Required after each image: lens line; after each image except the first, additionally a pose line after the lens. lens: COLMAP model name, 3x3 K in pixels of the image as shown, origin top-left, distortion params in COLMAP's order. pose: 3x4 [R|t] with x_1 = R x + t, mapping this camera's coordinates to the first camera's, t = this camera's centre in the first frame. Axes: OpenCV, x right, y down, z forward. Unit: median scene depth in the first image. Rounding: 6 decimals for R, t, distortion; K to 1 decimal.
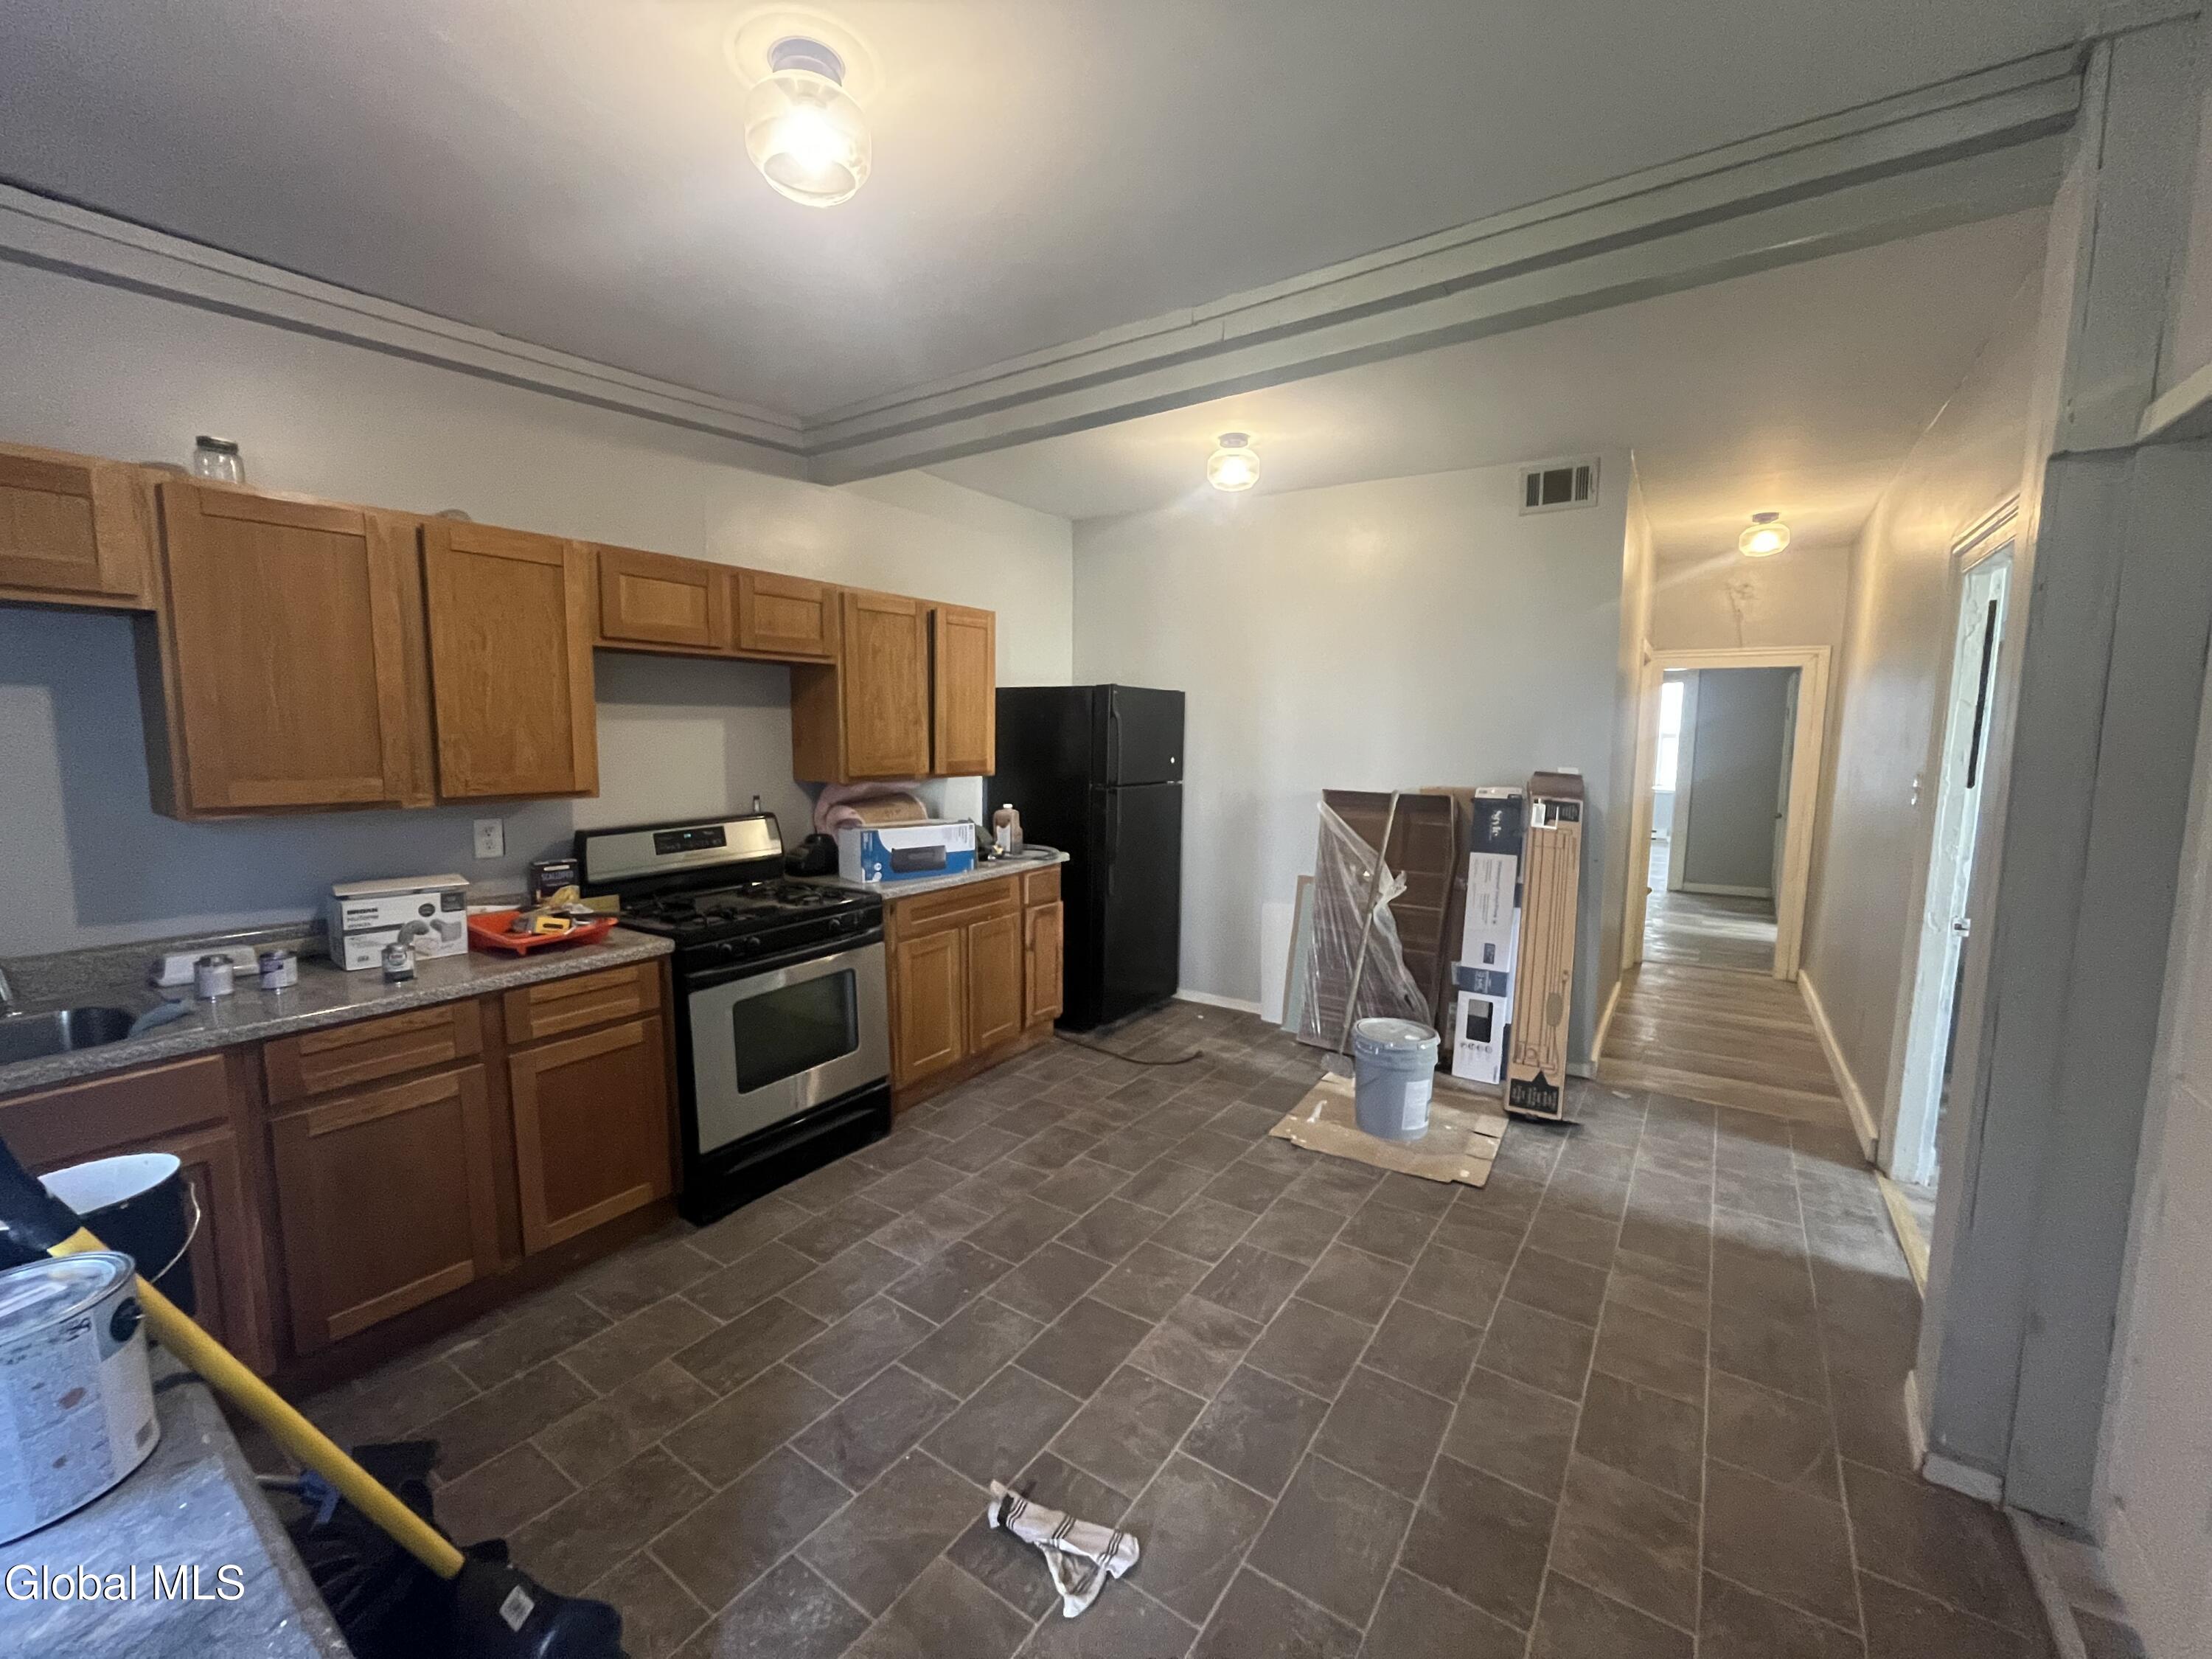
lens RADIAL K [[898.7, 0, 1108.3], [0, 898.7, 827.0], [0, 0, 1]] dist [-0.003732, -0.000544]
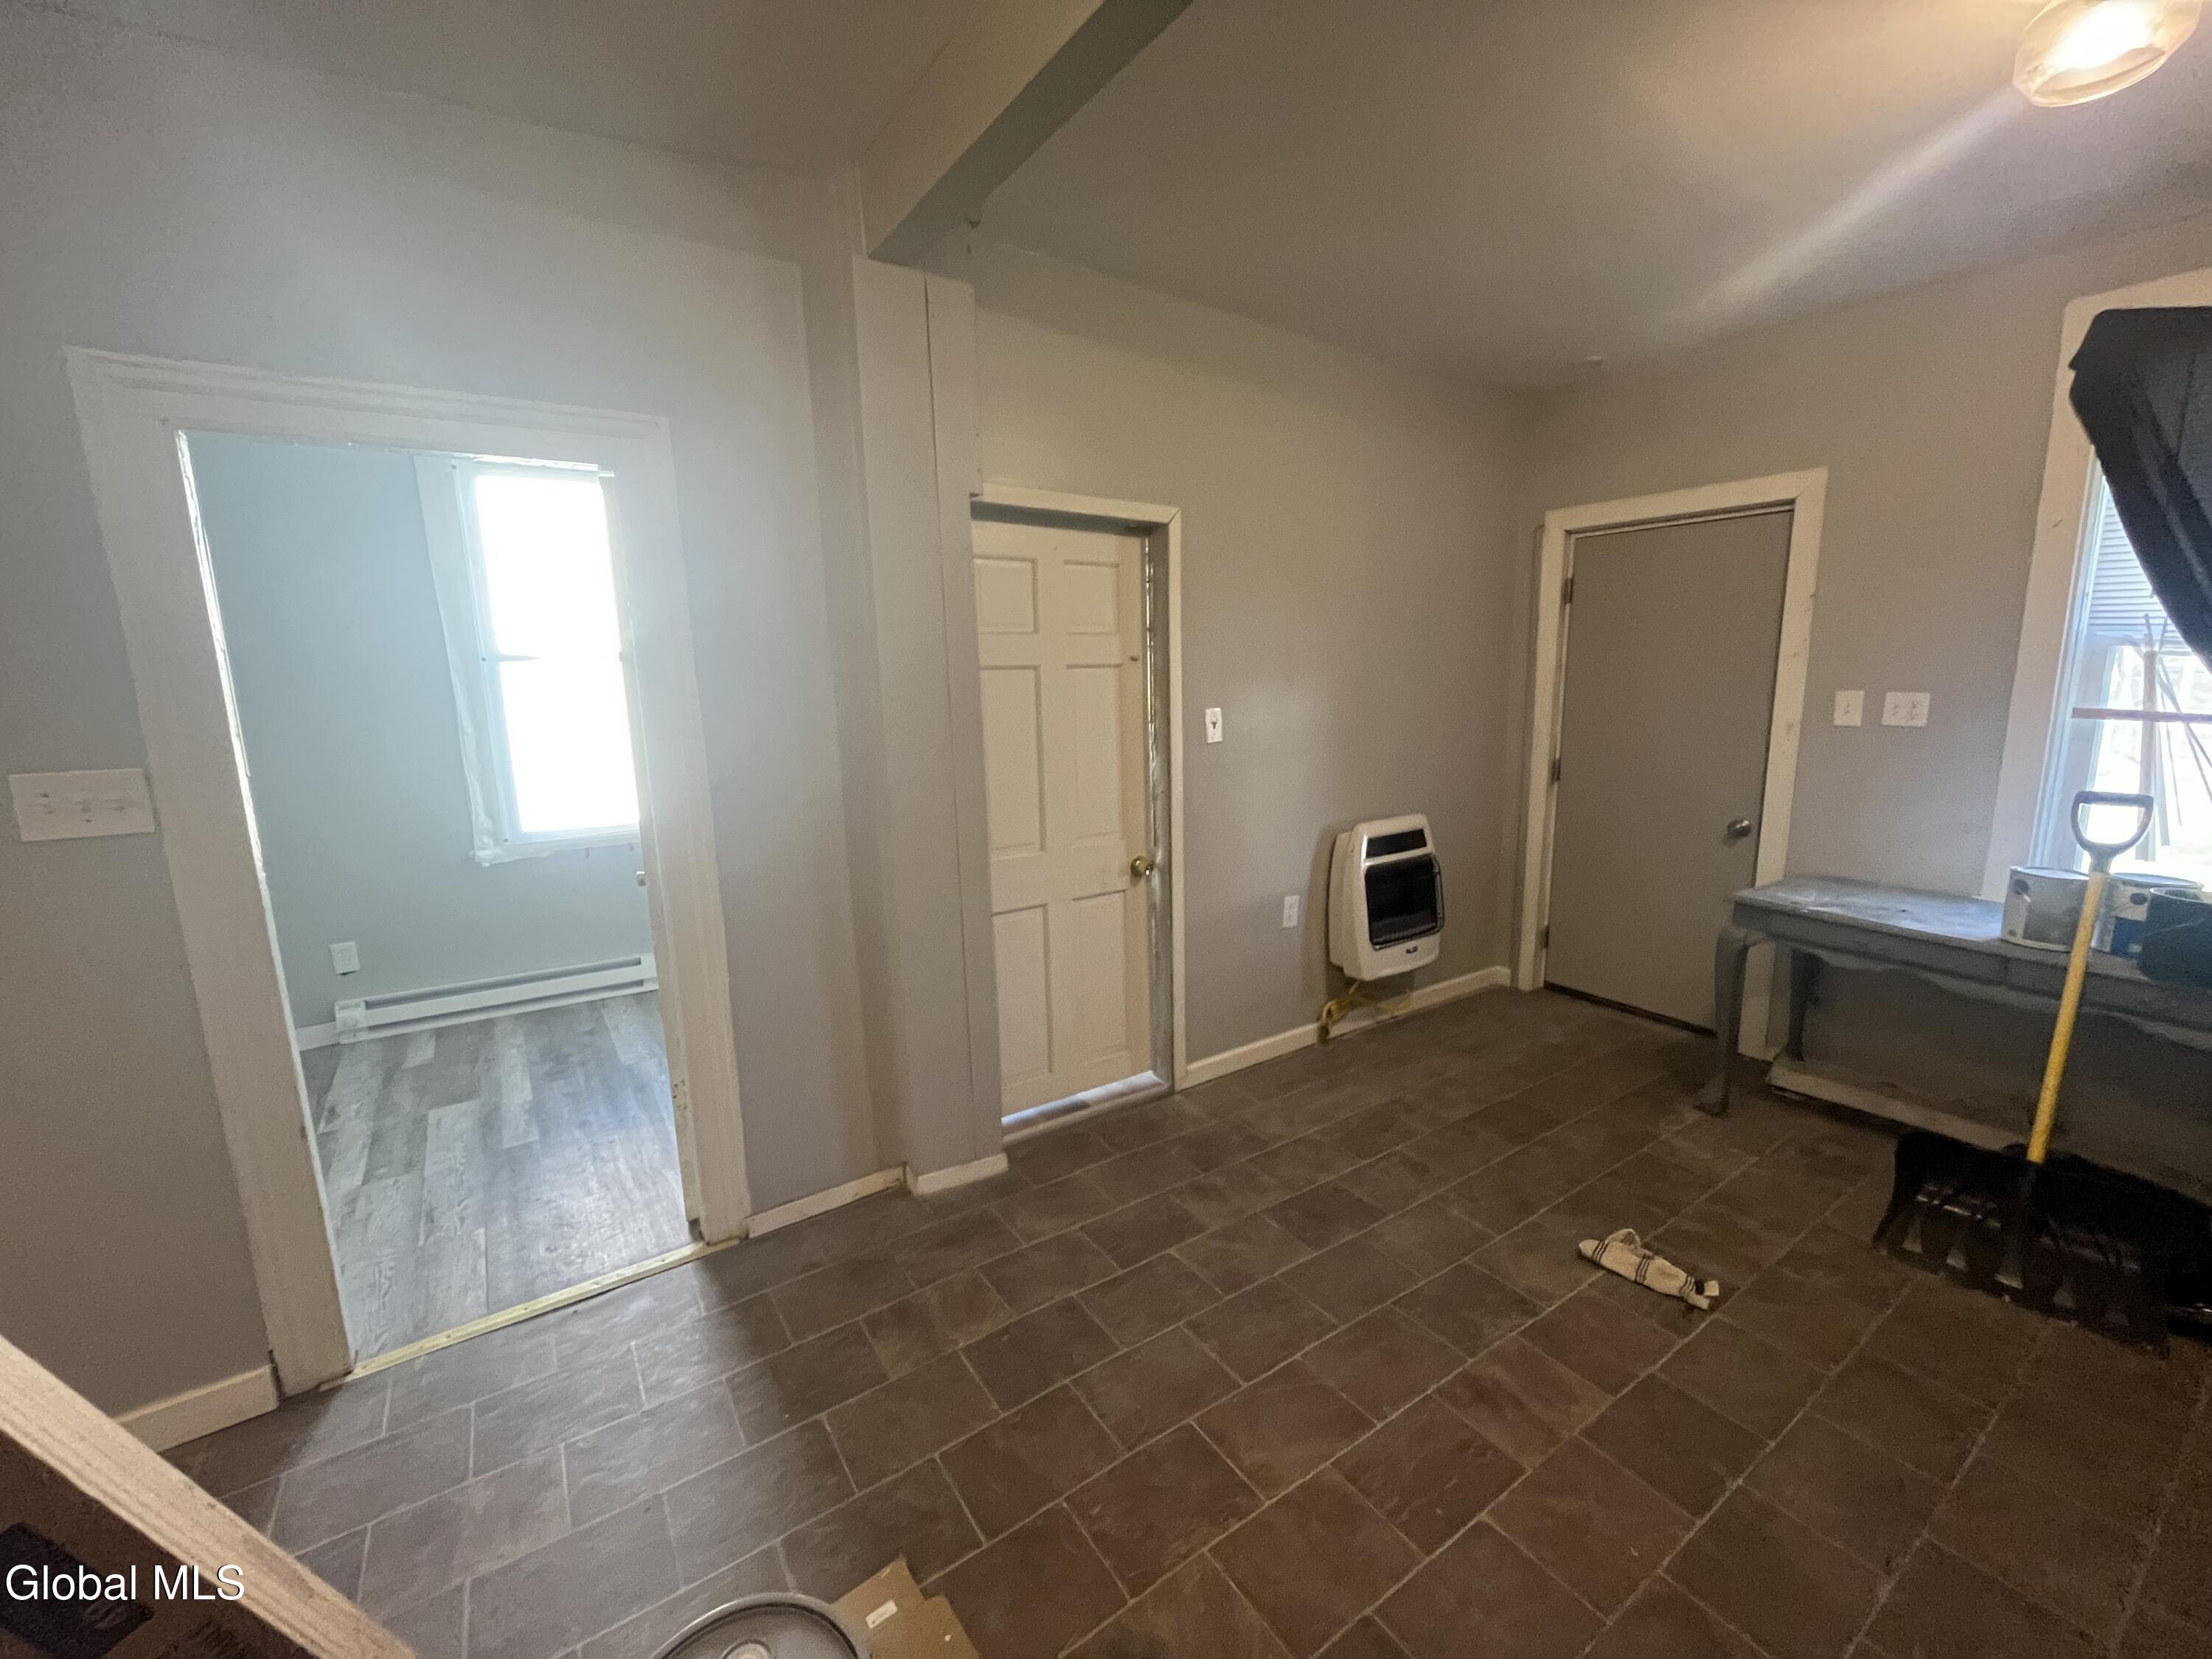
lens RADIAL K [[898.7, 0, 1108.3], [0, 898.7, 827.0], [0, 0, 1]] dist [-0.003732, -0.000544]
pose [[-0.927291, -0.053720, 0.370467, 0.133553], [0.053215, 0.960682, 0.272504, -0.148885], [-0.370540, 0.272405, -0.887973, 1.325233]]
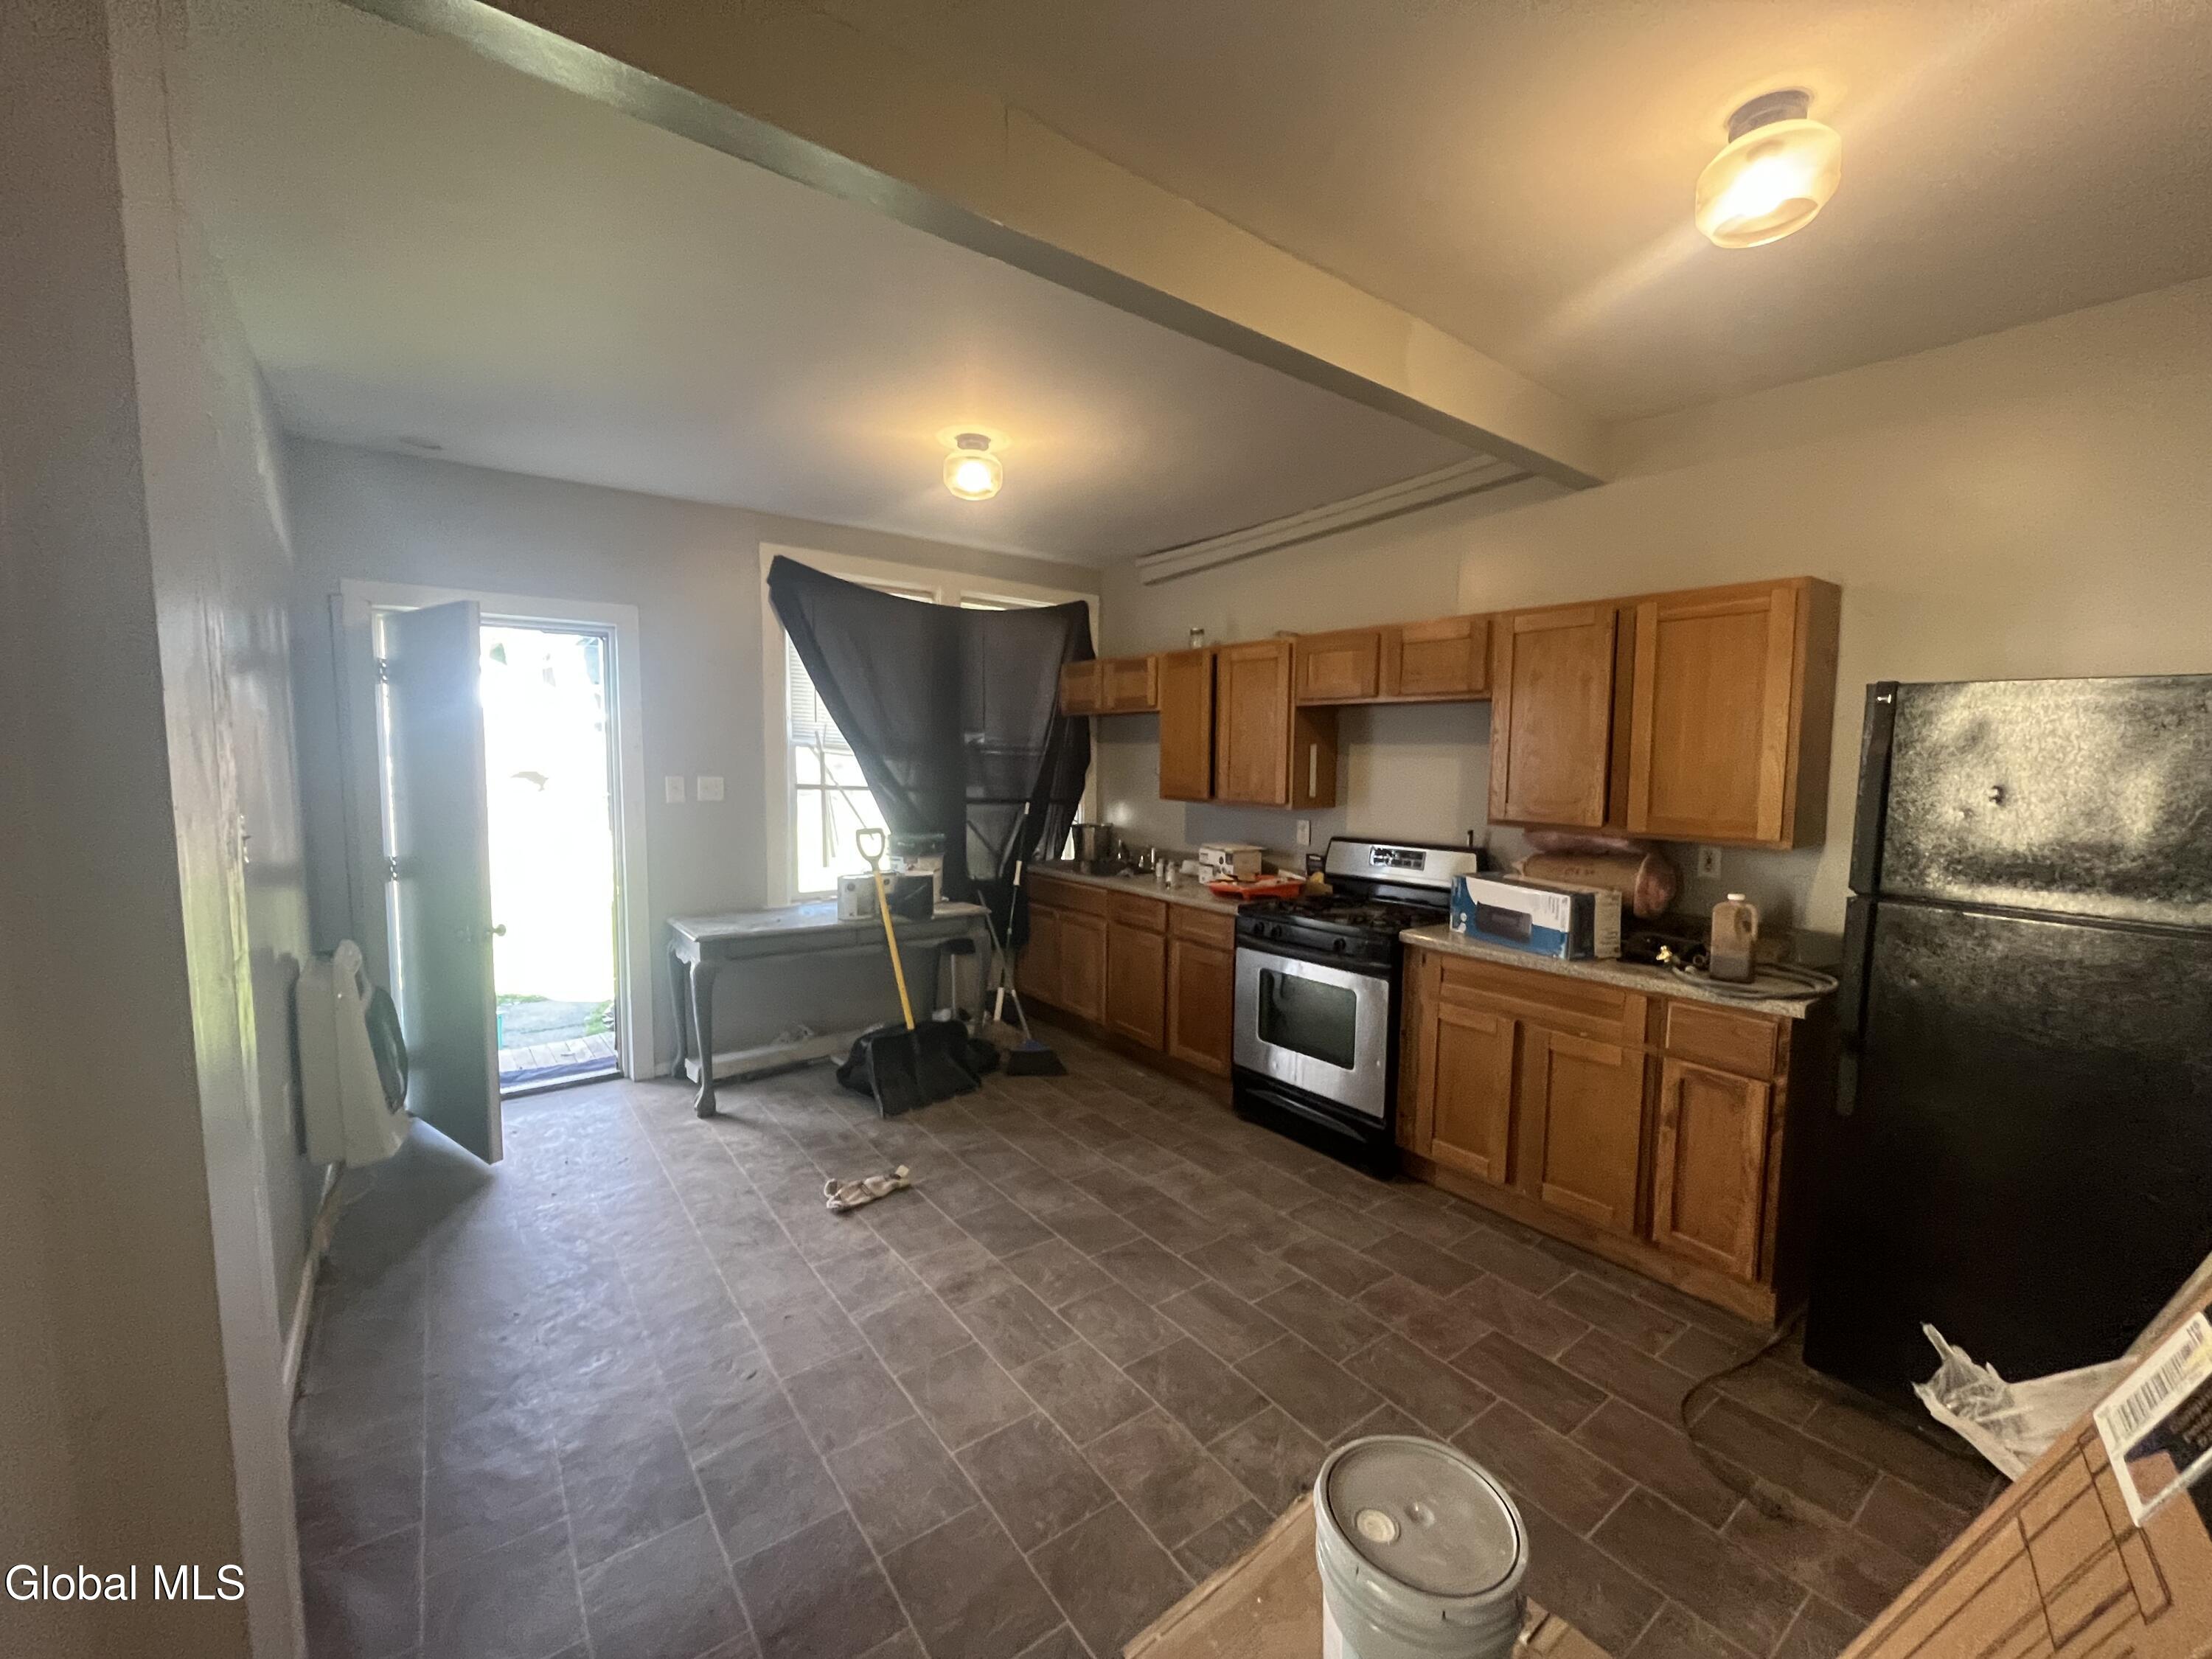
lens RADIAL K [[898.7, 0, 1108.3], [0, 898.7, 827.0], [0, 0, 1]] dist [-0.003732, -0.000544]
pose [[-0.324249, 0.070696, -0.943326, 0.850278], [-0.115606, 0.986768, 0.113689, -0.128521], [0.938881, 0.145918, -0.311786, 1.110867]]
